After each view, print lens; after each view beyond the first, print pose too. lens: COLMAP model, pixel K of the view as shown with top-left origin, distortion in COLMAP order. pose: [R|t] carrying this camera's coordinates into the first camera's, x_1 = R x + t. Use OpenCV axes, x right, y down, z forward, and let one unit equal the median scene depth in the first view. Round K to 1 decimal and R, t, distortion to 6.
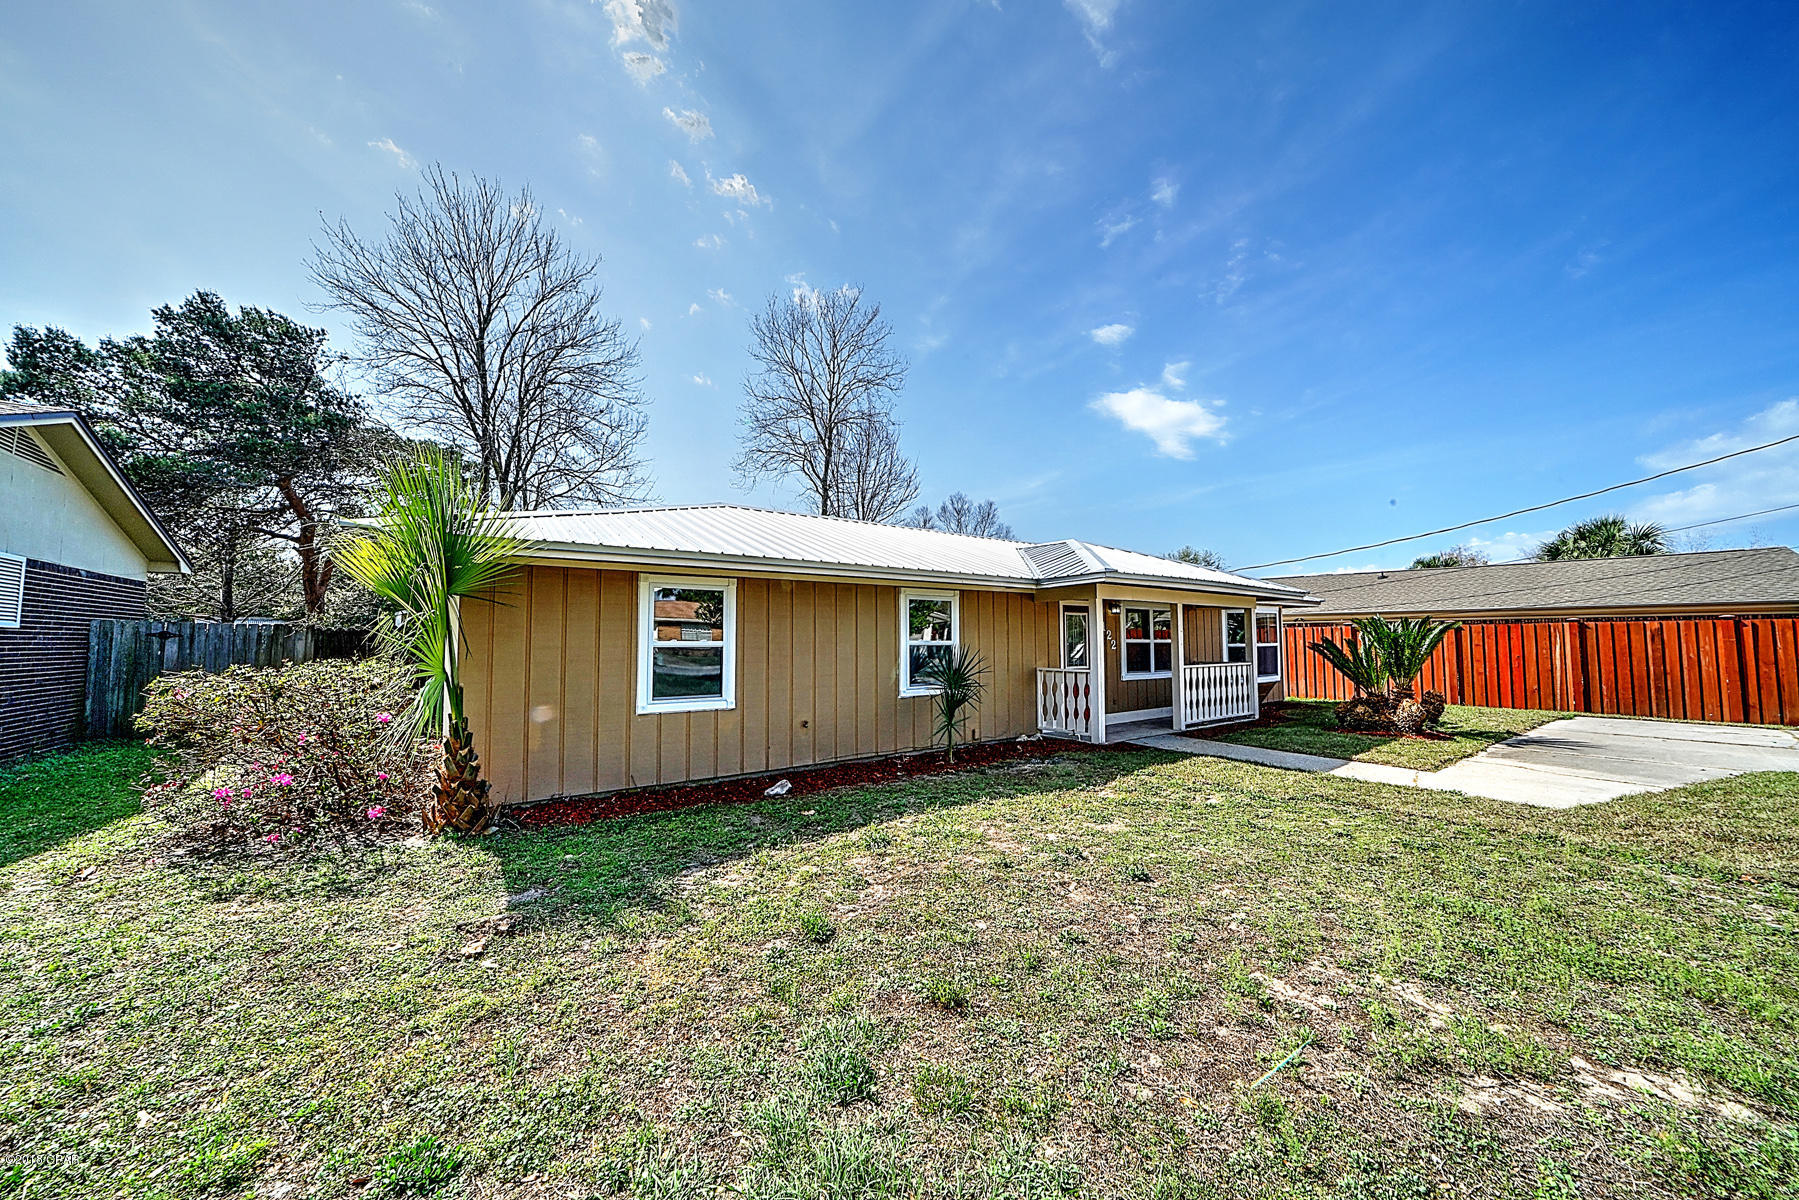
lens RADIAL K [[625.1, 0, 901.1], [0, 625.1, 602.9], [0, 0, 1]] dist [-0.020307, 0.000830]
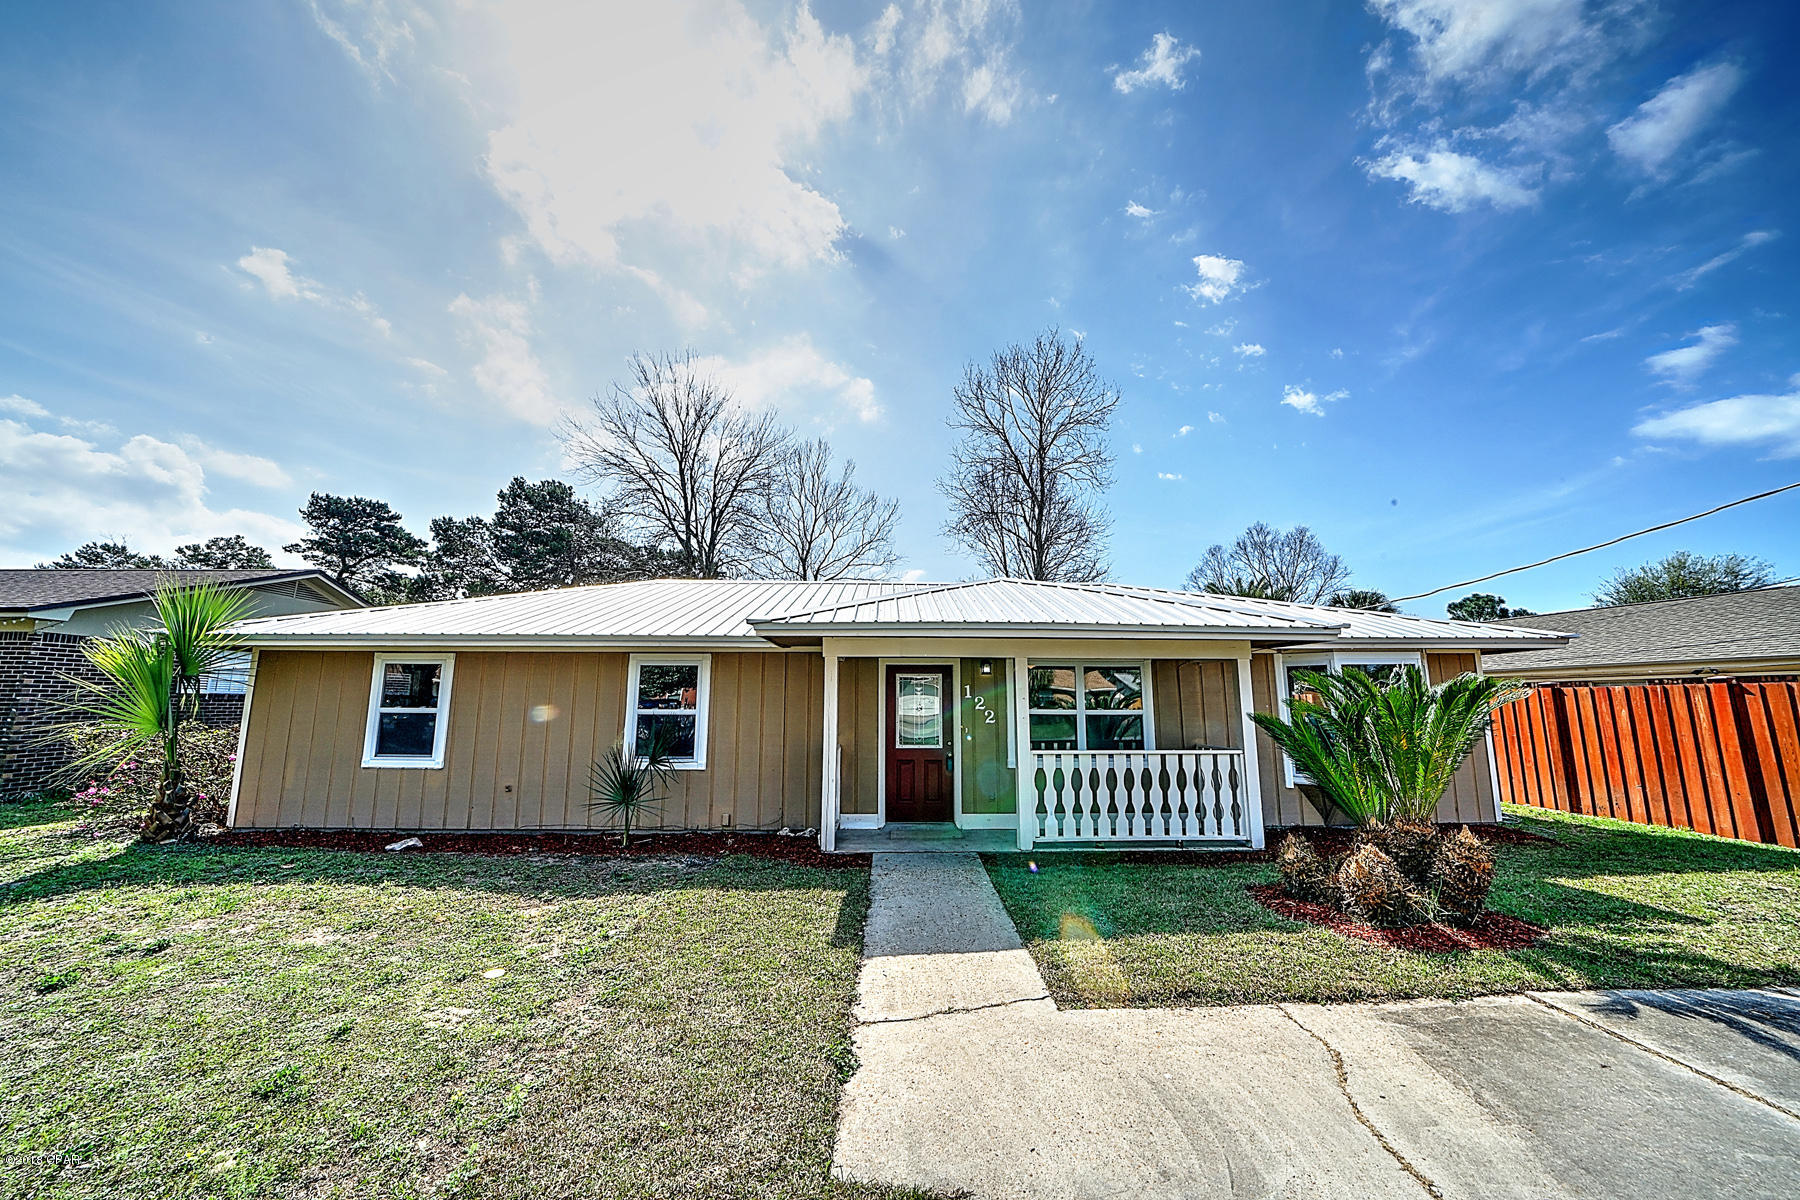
lens RADIAL K [[625.5, 0, 900.0], [0, 625.5, 594.4], [0, 0, 1]] dist [-0.020307, 0.000830]
pose [[0.824605, -0.090089, -0.558490, 0.933955], [0.029379, 0.992726, -0.116758, 0.009505], [0.564946, 0.079871, 0.821253, 0.454860]]
